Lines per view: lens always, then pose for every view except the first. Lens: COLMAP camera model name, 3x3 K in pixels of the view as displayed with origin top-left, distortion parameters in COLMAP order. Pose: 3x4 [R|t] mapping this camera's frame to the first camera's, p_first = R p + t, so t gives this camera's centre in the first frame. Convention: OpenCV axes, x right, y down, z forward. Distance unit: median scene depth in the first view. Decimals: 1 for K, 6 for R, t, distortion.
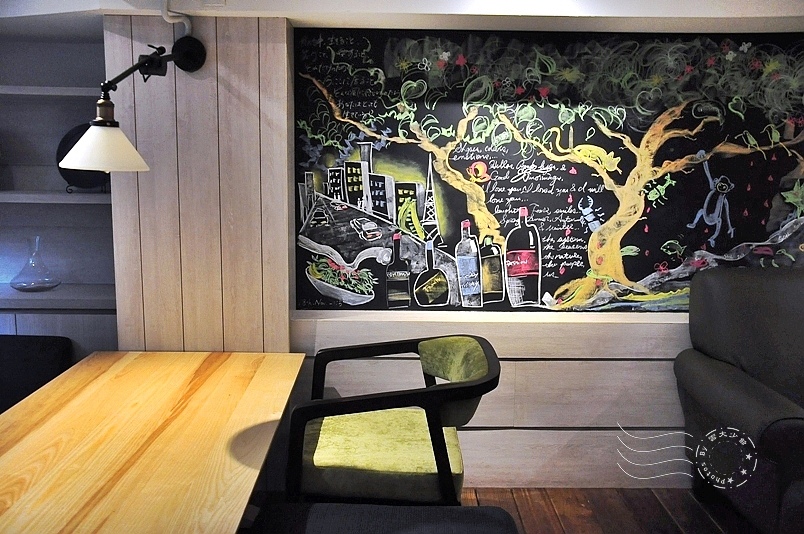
lens RADIAL K [[761.5, 0, 401.3], [0, 761.5, 270.1], [0, 0, 1]] dist [0.047578, 0.000000]
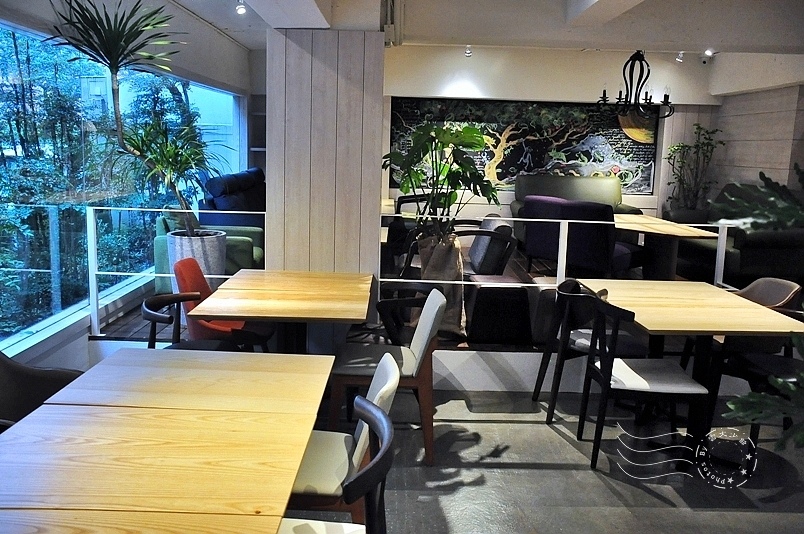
lens RADIAL K [[761.5, 0, 402.7], [0, 761.5, 264.1], [0, 0, 1]] dist [0.047578, 0.000000]
pose [[0.999848, 0.017288, -0.002128, -0.073108], [-0.017287, 0.999851, 0.000111, 0.360255], [0.002130, -0.000074, 0.999998, -2.079689]]
